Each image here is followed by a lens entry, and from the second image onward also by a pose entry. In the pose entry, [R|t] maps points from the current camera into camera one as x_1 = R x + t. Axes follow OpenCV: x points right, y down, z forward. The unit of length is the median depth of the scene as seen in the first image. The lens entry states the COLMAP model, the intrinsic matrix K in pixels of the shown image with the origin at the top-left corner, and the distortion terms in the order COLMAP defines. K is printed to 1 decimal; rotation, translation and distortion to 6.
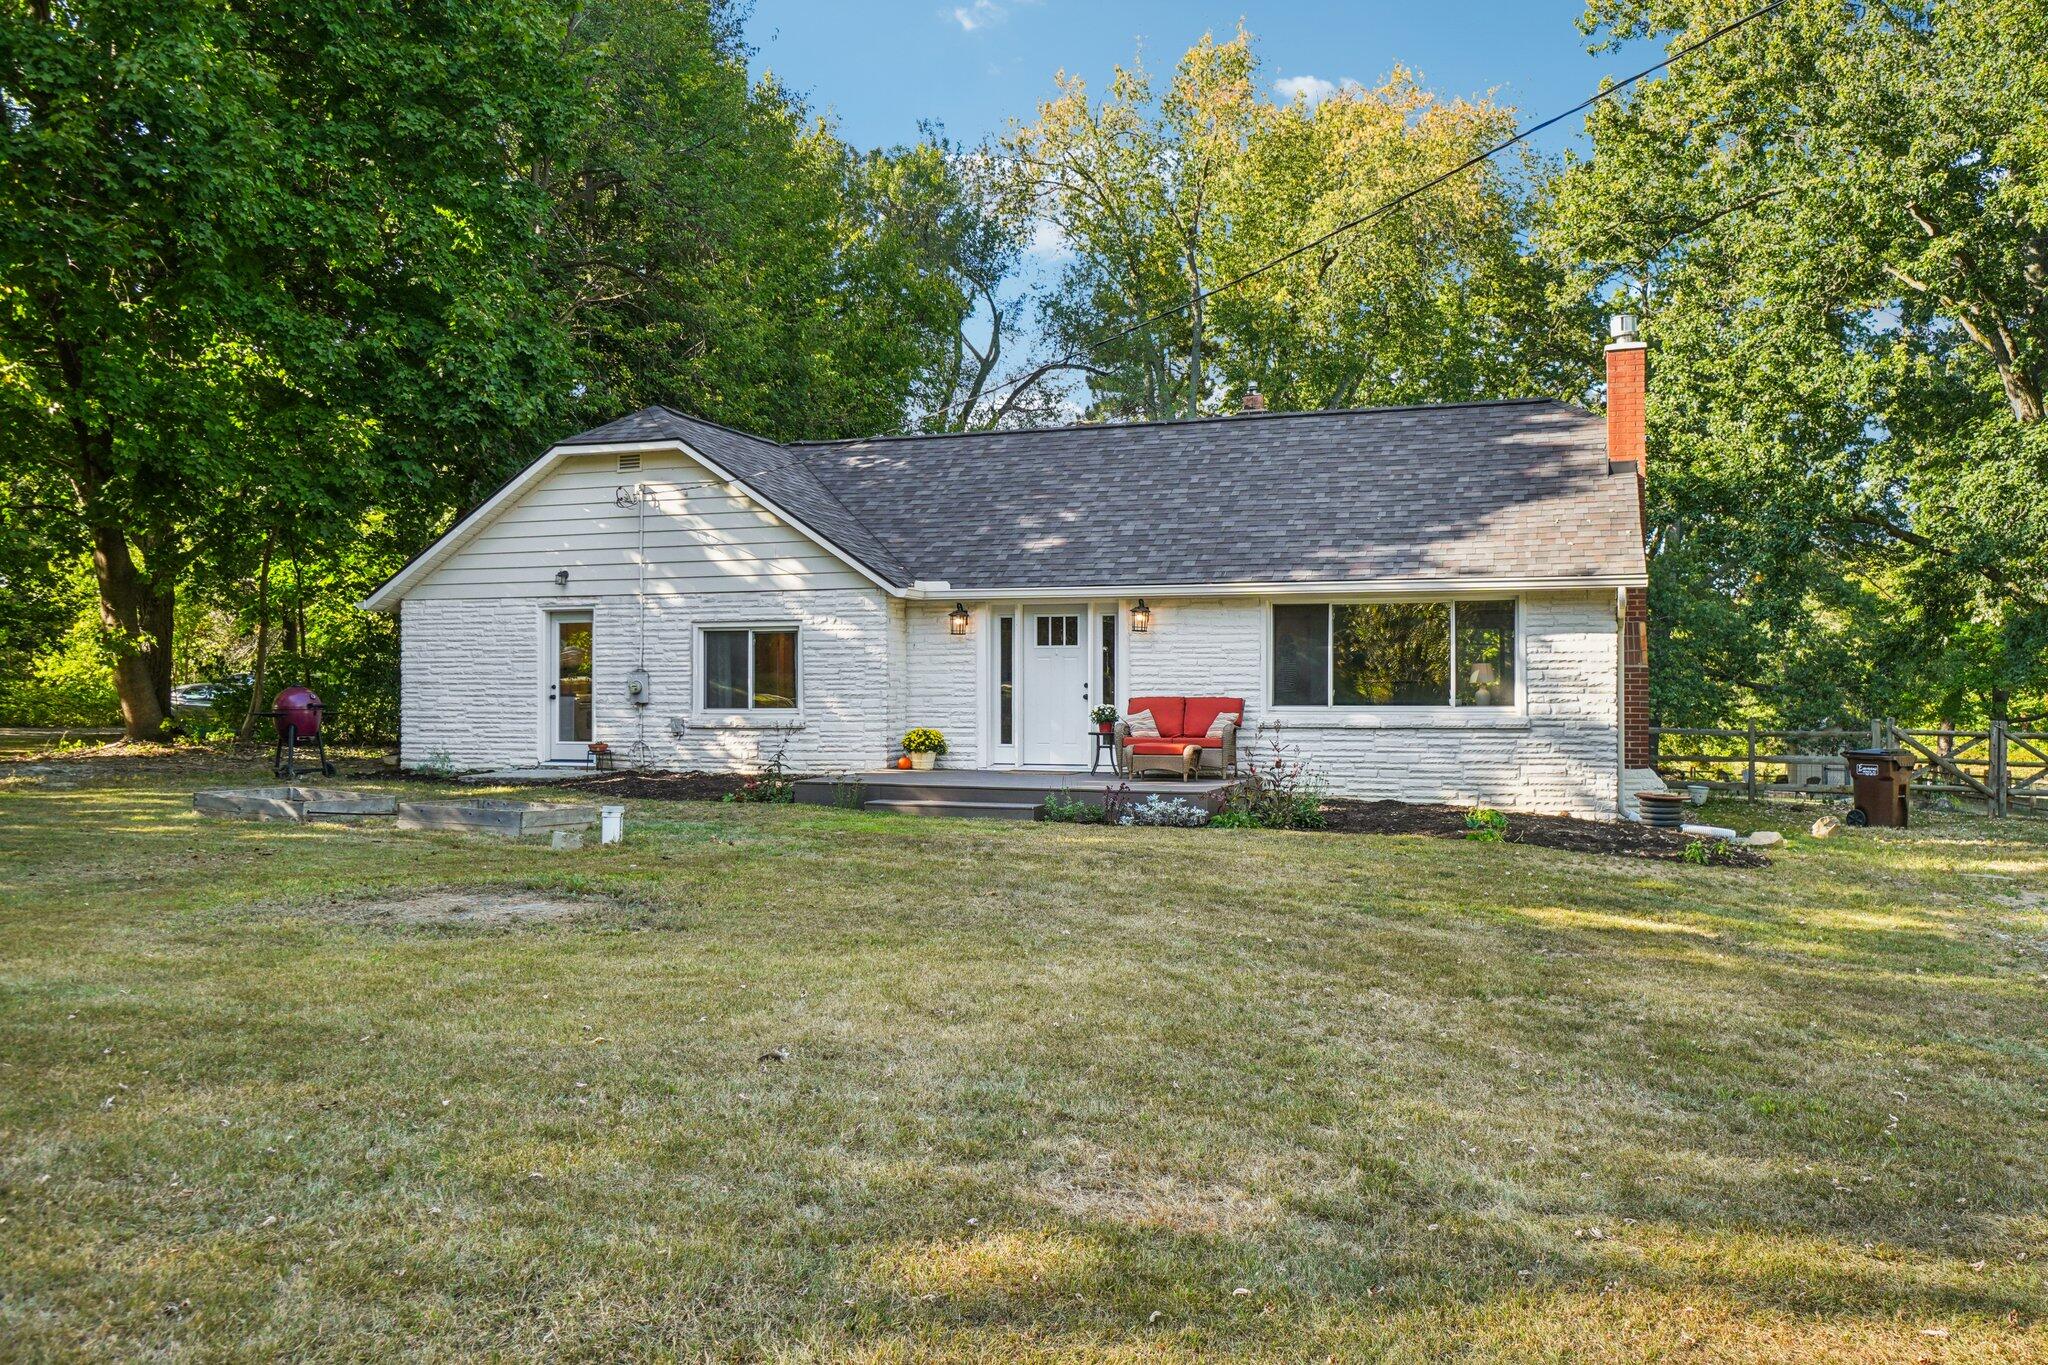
lens RADIAL K [[1591.3, 0, 1023.8], [0, 1591.3, 682.4], [0, 0, 1]] dist [0.000780, -0.005521]
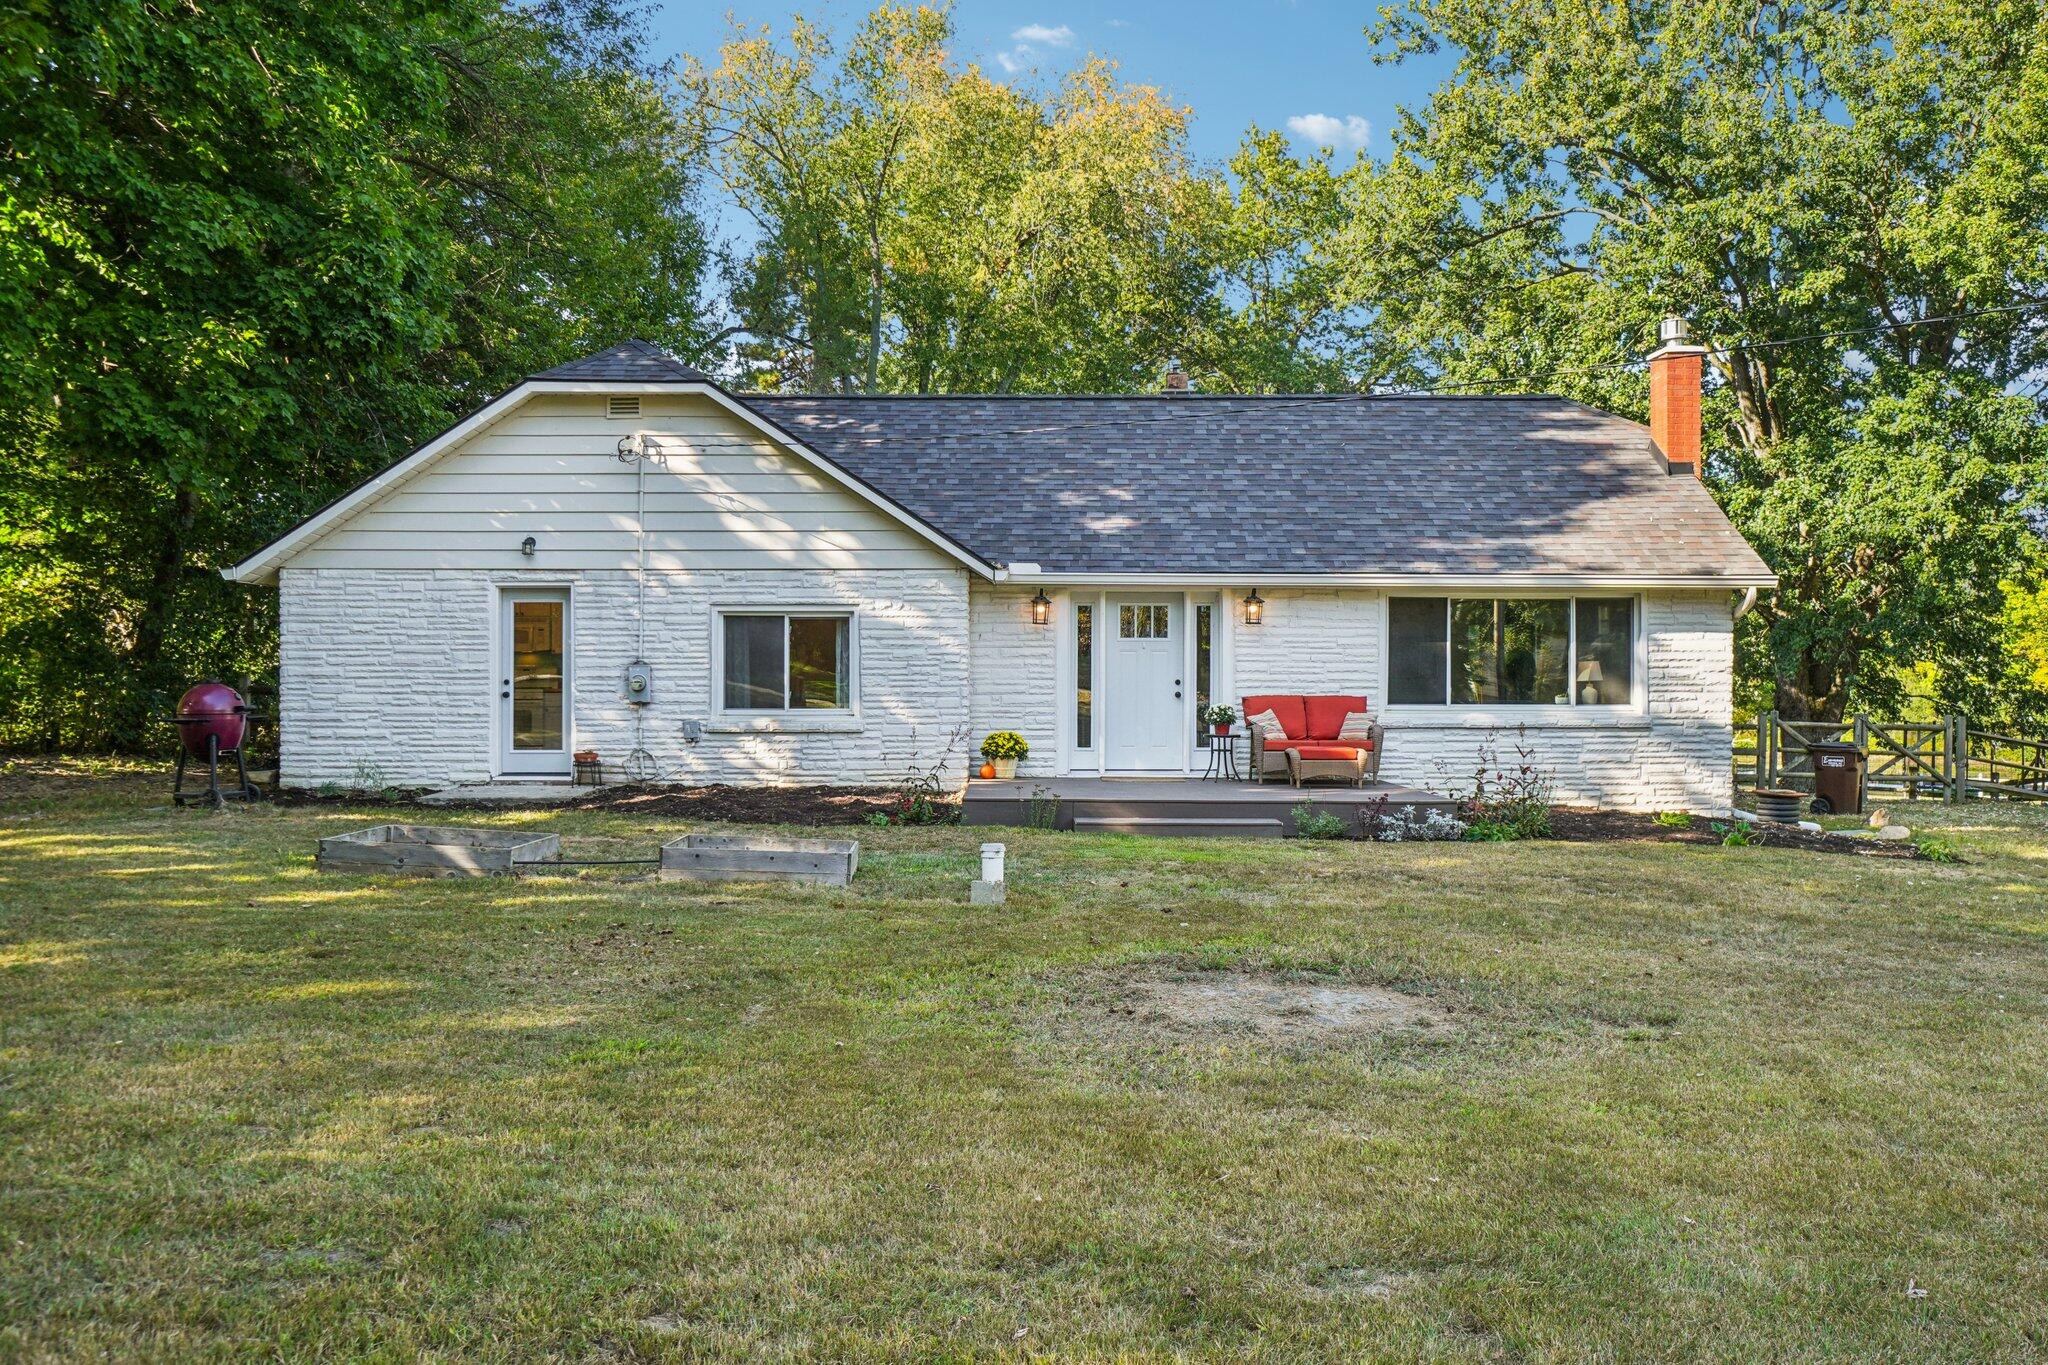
lens RADIAL K [[1591.3, 0, 1024.1], [0, 1591.3, 683.5], [0, 0, 1]] dist [0.000780, -0.005521]
pose [[0.943705, 0.000518, 0.330787, -0.338152], [-0.004282, 0.999934, 0.010649, -0.006566], [-0.330759, -0.011466, 0.943645, 0.170585]]
